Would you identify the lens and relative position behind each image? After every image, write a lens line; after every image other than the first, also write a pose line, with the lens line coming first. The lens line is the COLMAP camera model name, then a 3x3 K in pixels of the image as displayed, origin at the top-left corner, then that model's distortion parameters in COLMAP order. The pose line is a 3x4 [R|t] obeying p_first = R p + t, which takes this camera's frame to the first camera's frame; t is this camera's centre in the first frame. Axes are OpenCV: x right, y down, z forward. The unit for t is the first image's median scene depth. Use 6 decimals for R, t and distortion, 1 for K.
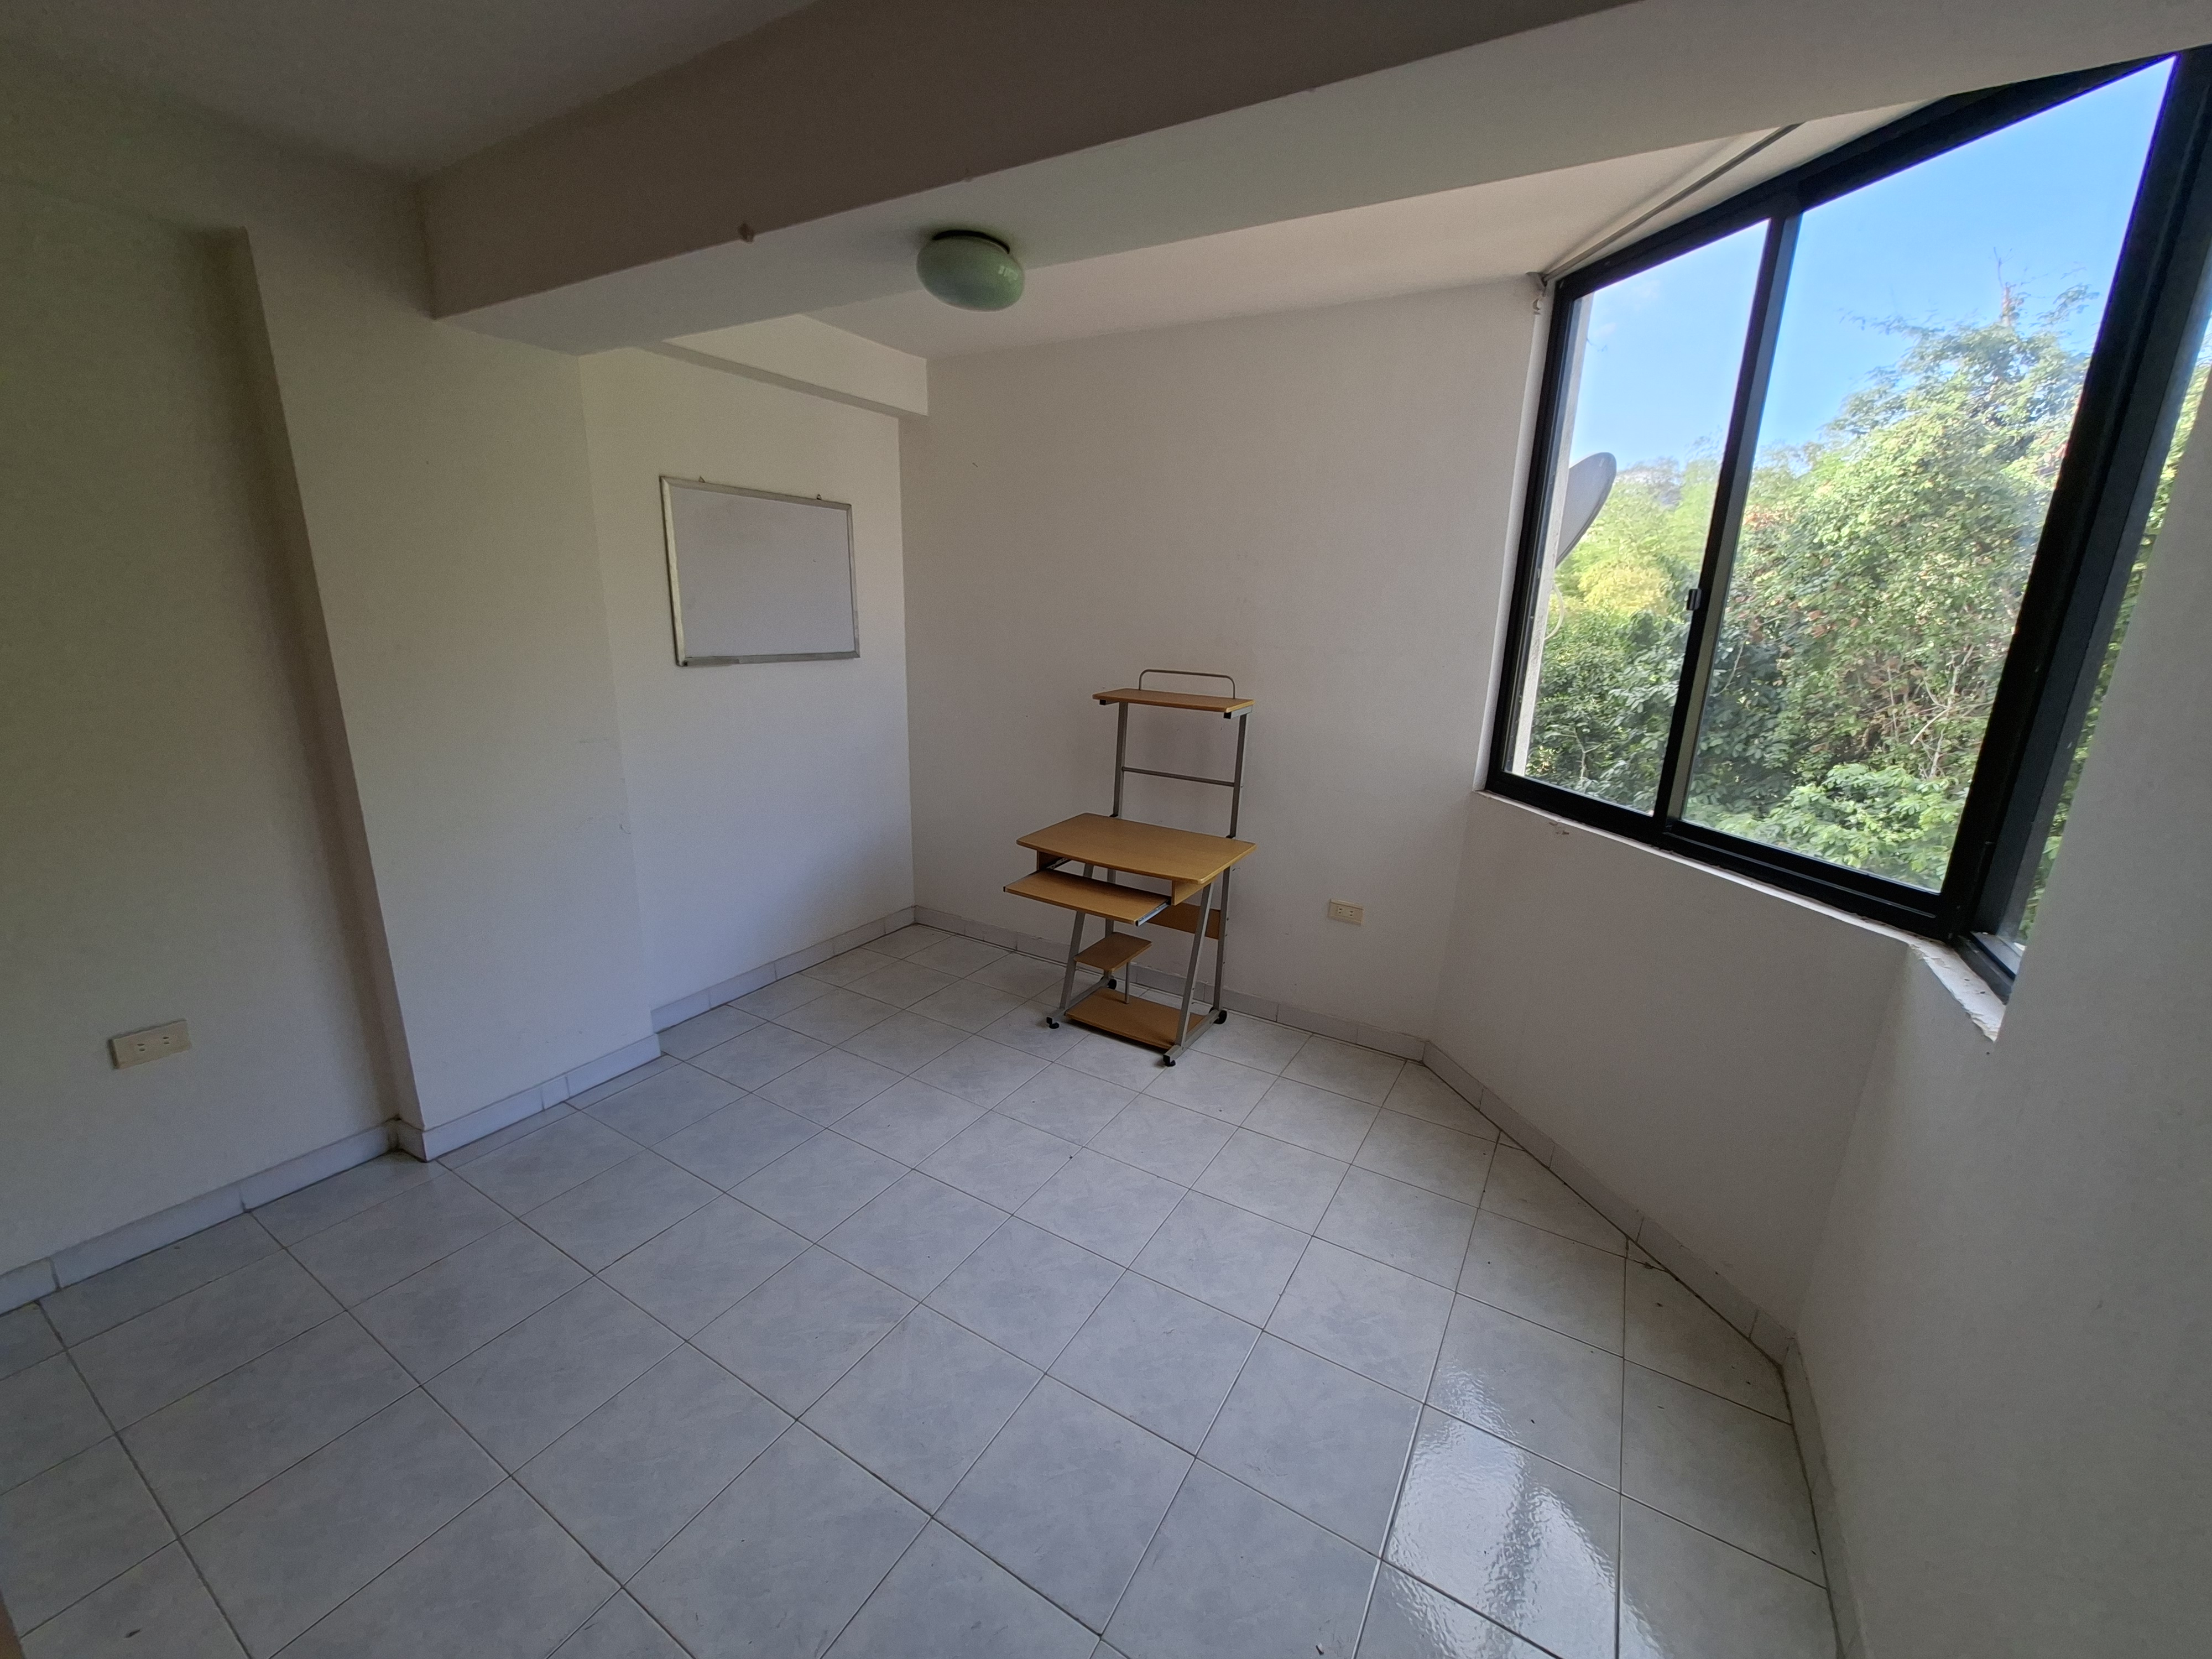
lens RADIAL K [[874.0, 0, 1106.4], [0, 874.0, 821.4], [0, 0, 1]] dist [-0.012038, 0.010264]
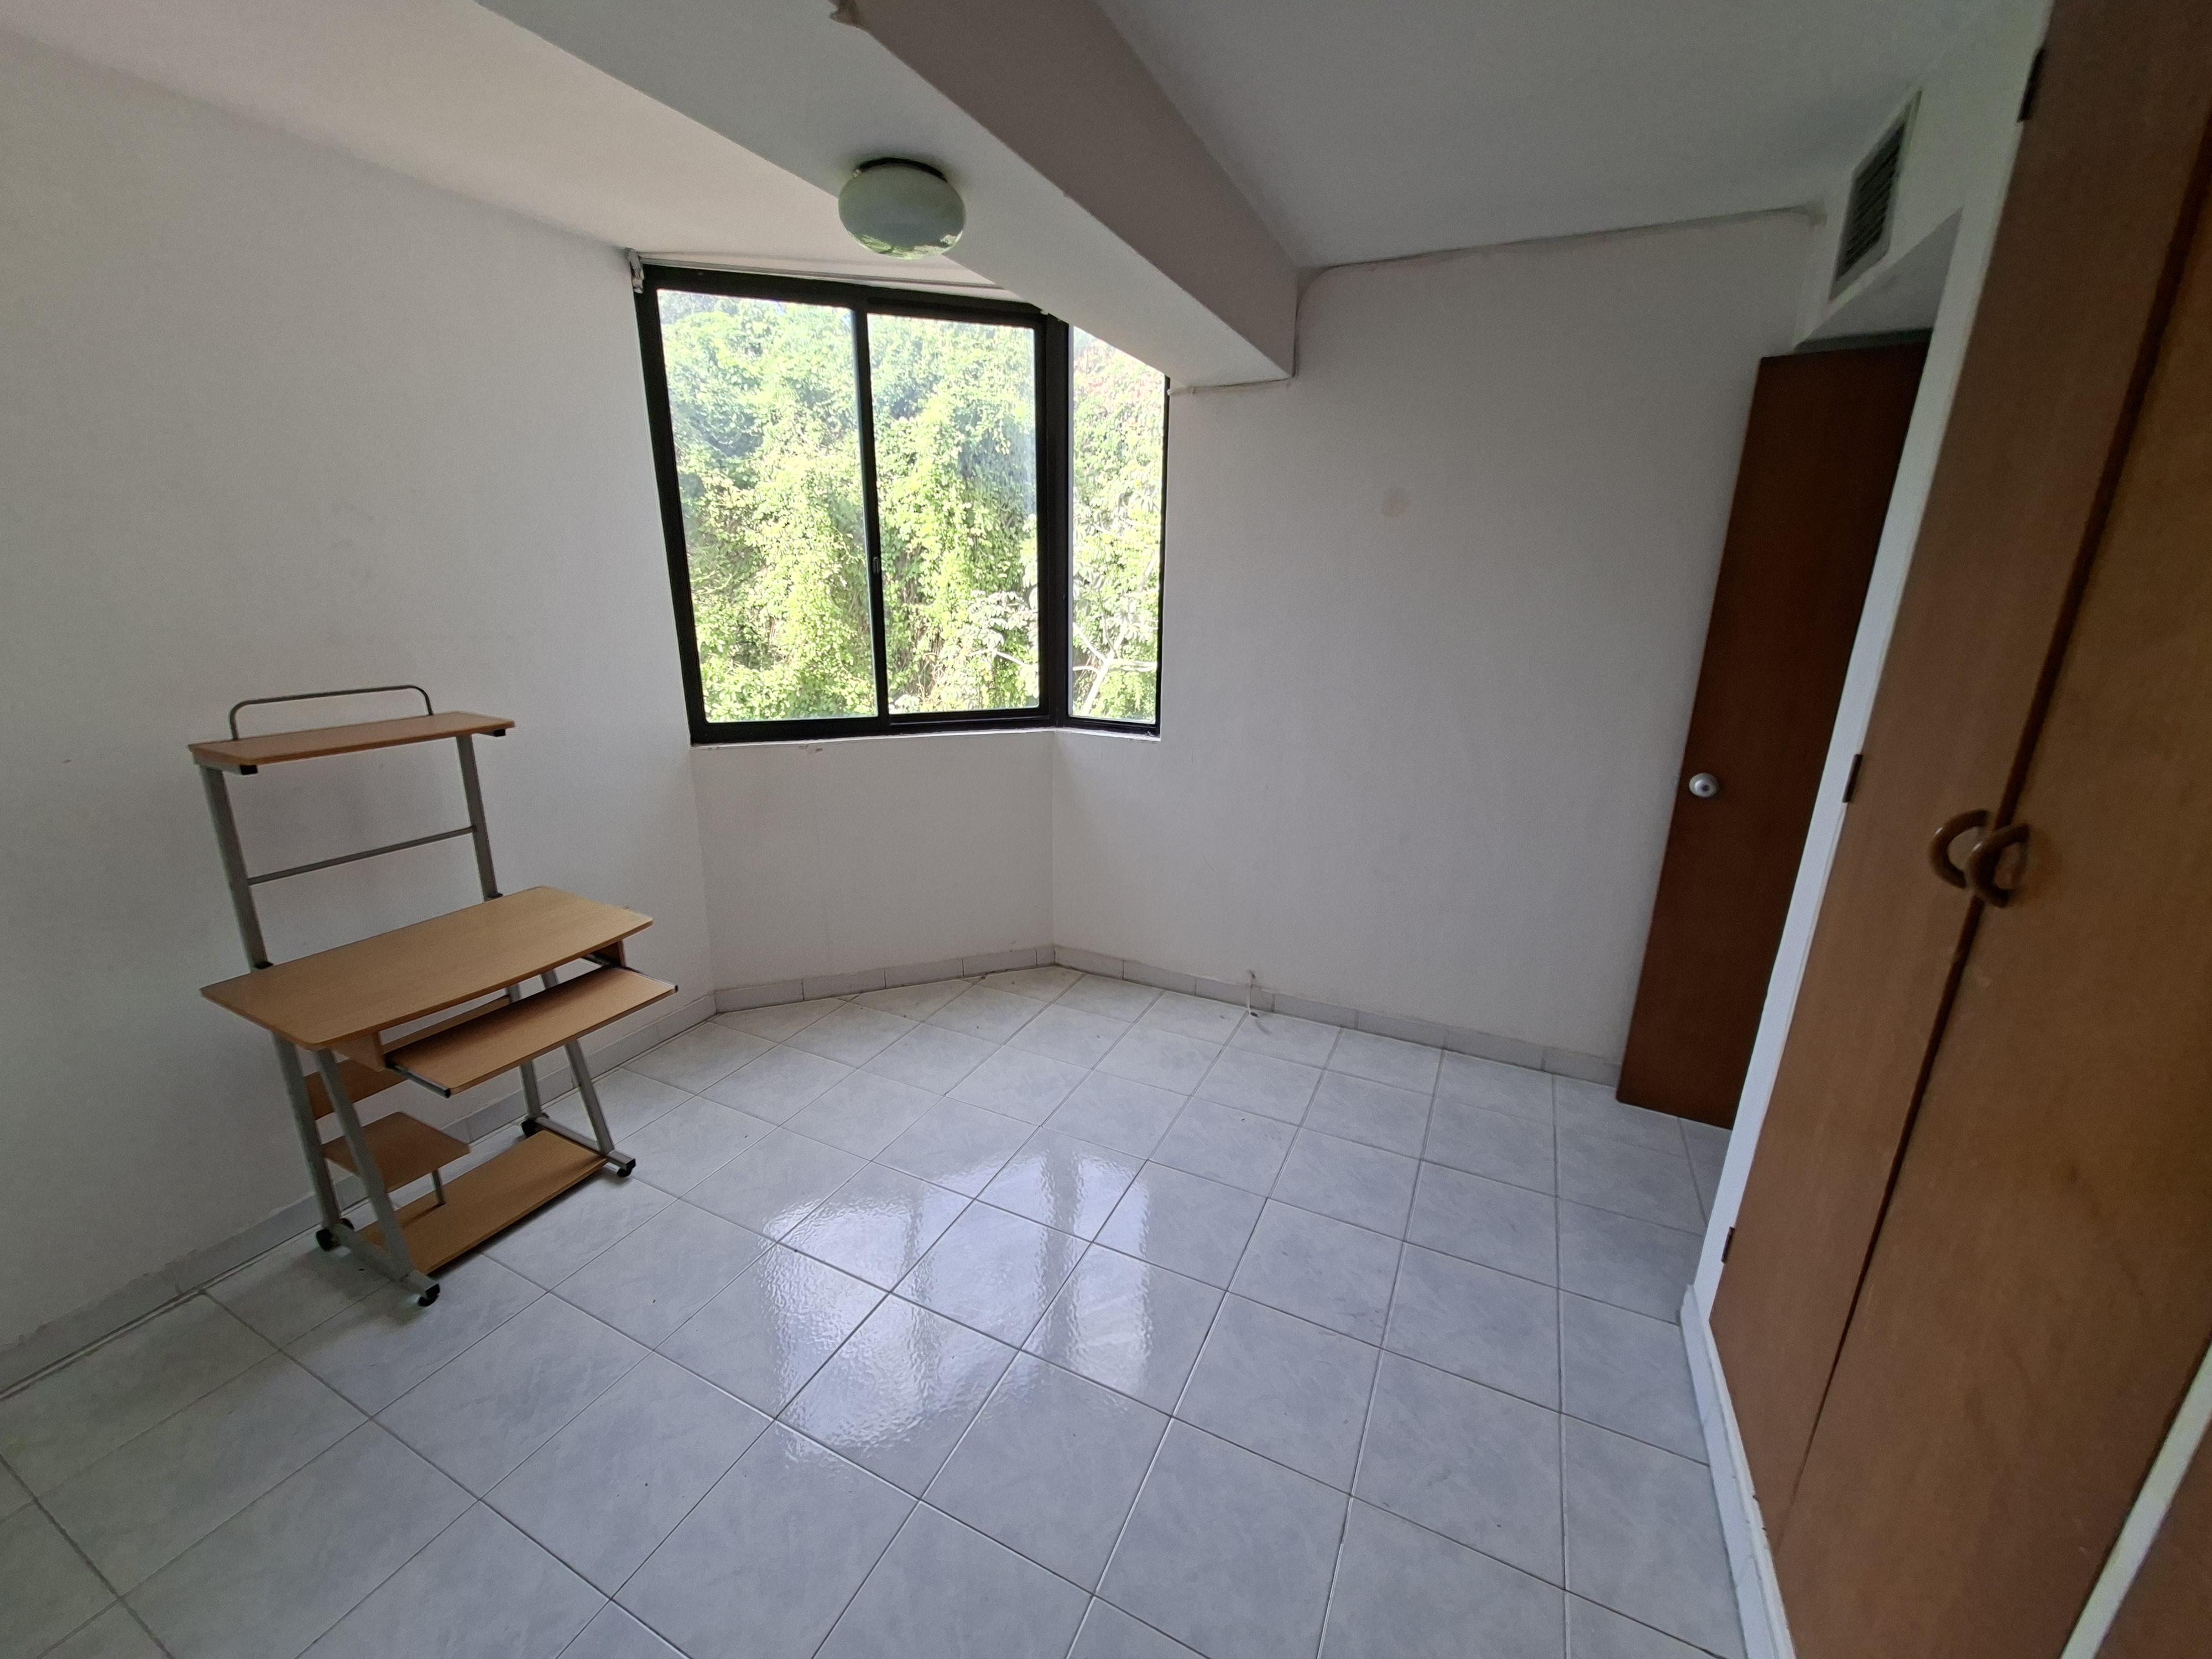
lens RADIAL K [[874.0, 0, 1106.4], [0, 874.0, 821.4], [0, 0, 1]] dist [-0.012038, 0.010264]
pose [[-0.083947, -0.309293, 0.947254, -0.658003], [0.236474, 0.917271, 0.320459, -0.174139], [-0.968005, 0.250903, -0.003862, 0.544092]]
